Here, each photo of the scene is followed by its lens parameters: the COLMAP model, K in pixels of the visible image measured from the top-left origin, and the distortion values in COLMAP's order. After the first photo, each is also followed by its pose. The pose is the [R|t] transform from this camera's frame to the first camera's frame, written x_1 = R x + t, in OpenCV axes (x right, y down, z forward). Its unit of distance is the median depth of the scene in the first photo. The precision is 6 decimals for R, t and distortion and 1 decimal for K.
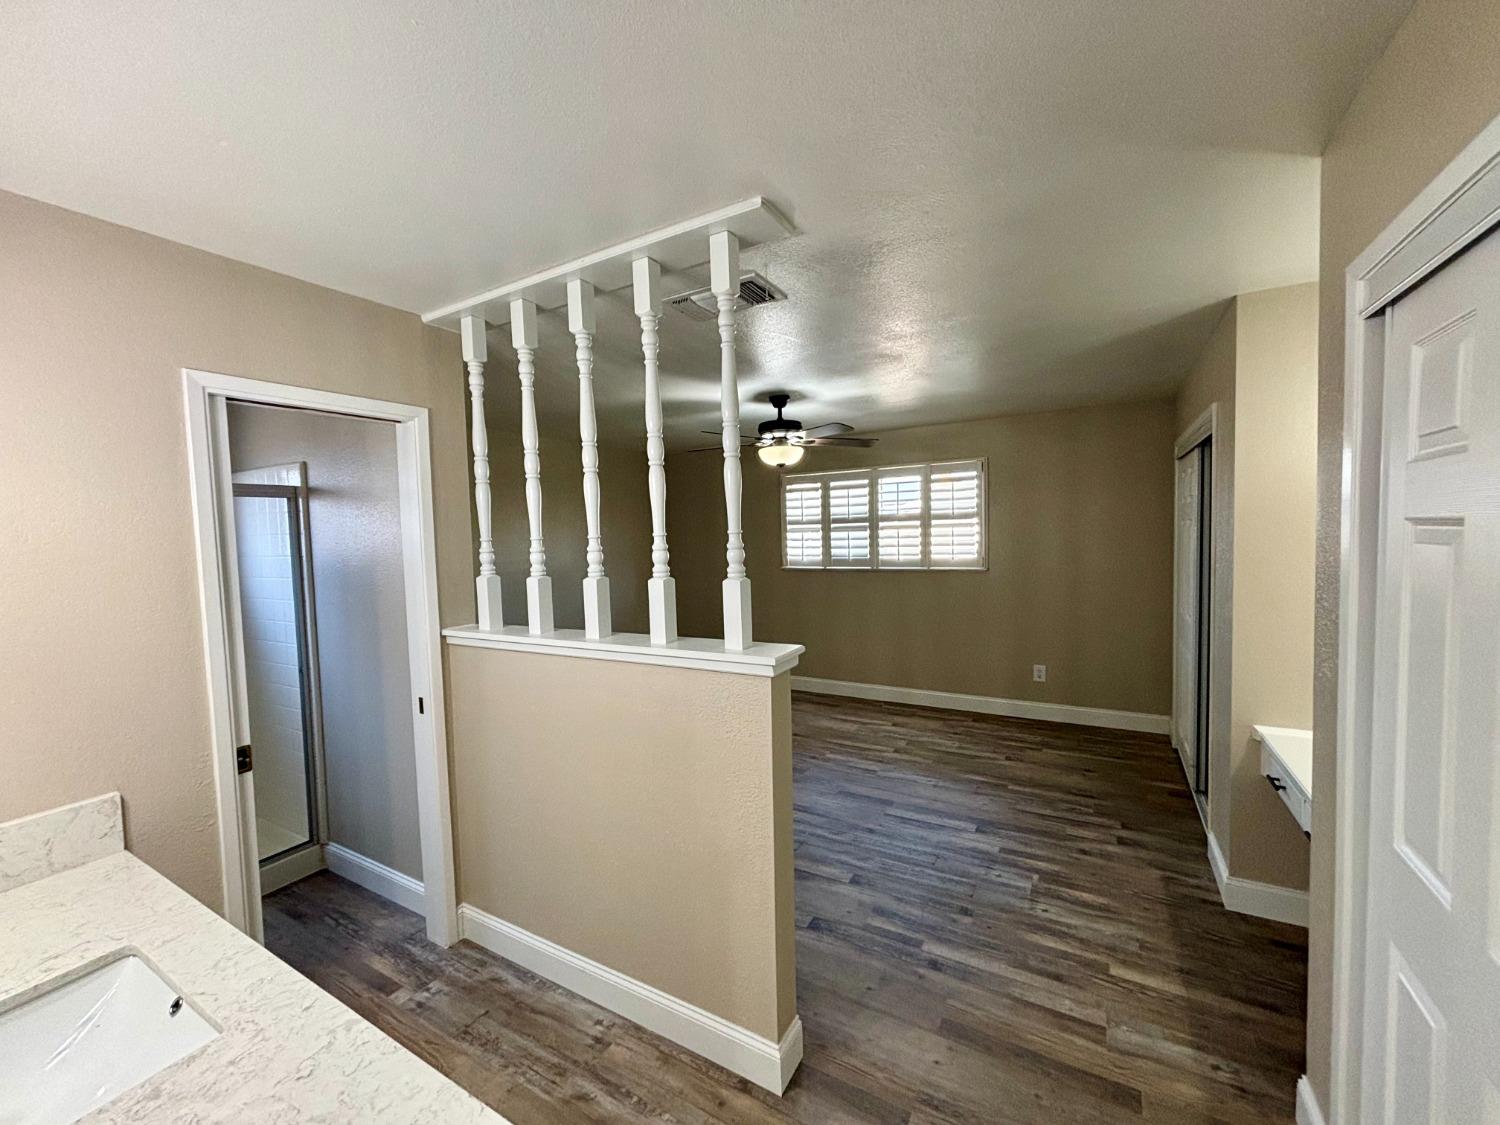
lens RADIAL K [[600.7, 0, 746.9], [0, 600.7, 560.8], [0, 0, 1]] dist [-0.000422, 0.000159]
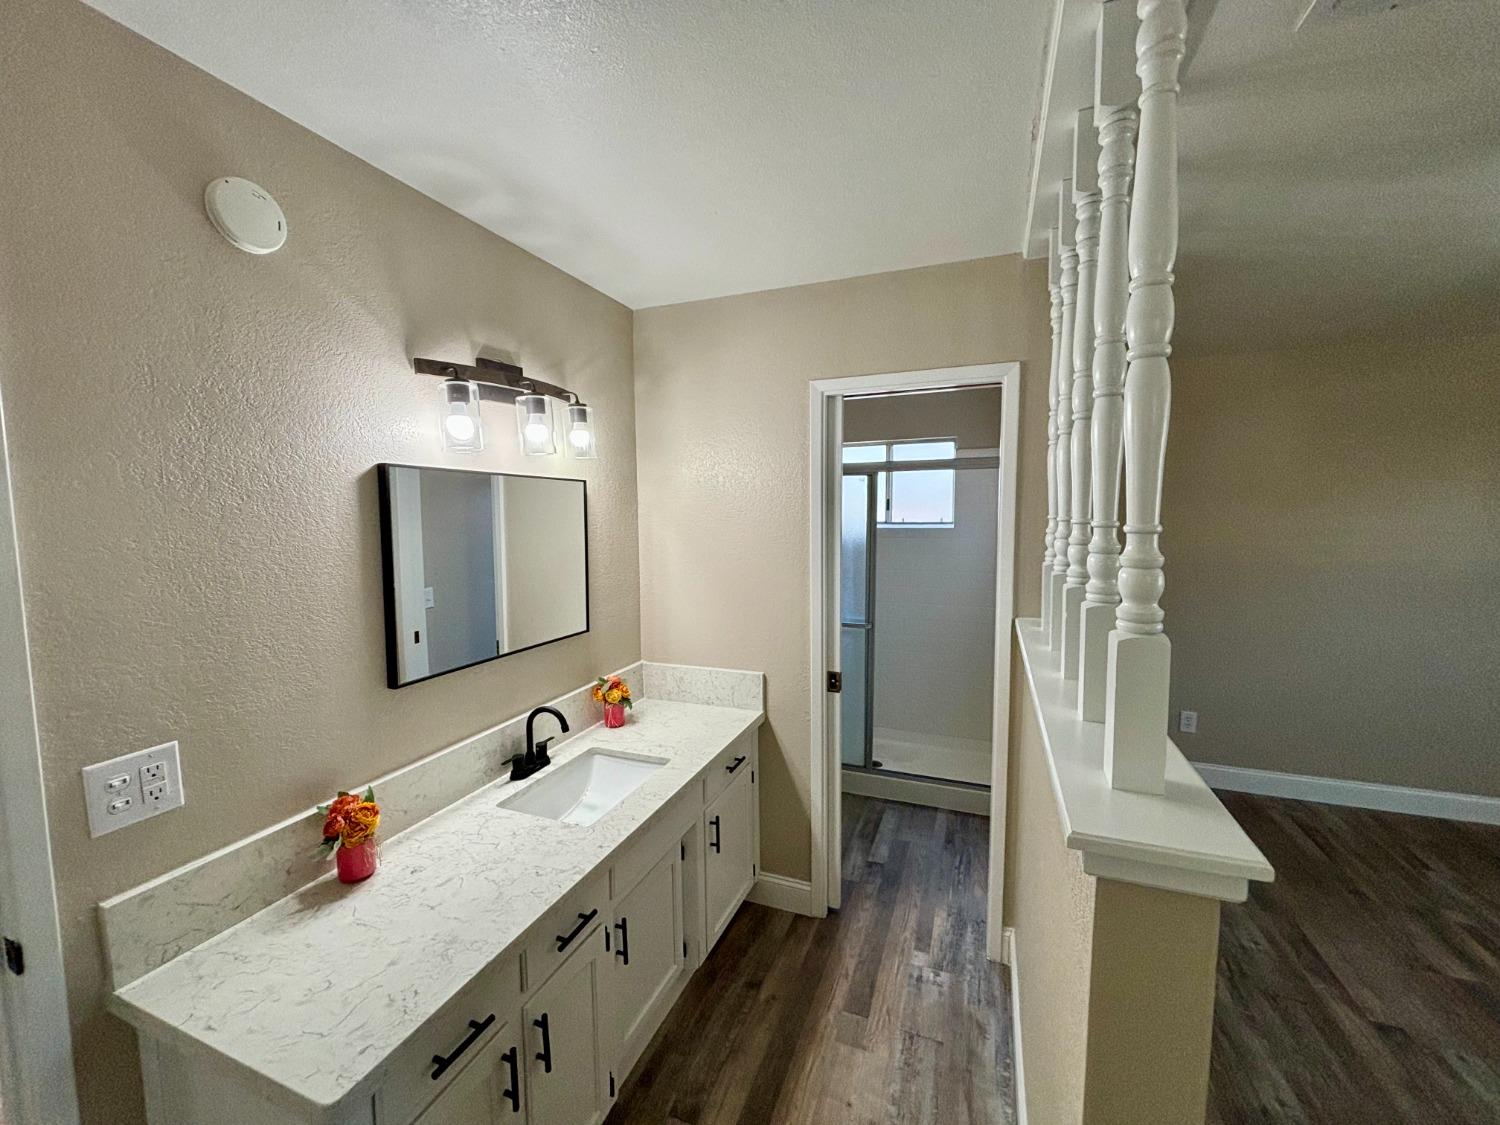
lens RADIAL K [[600.7, 0, 746.9], [0, 600.7, 560.8], [0, 0, 1]] dist [-0.000422, 0.000159]
pose [[0.149311, 0.114361, -0.982155, 0.306789], [-0.048208, 0.992950, 0.108289, -0.047741], [0.987614, 0.031179, 0.153772, 0.520313]]
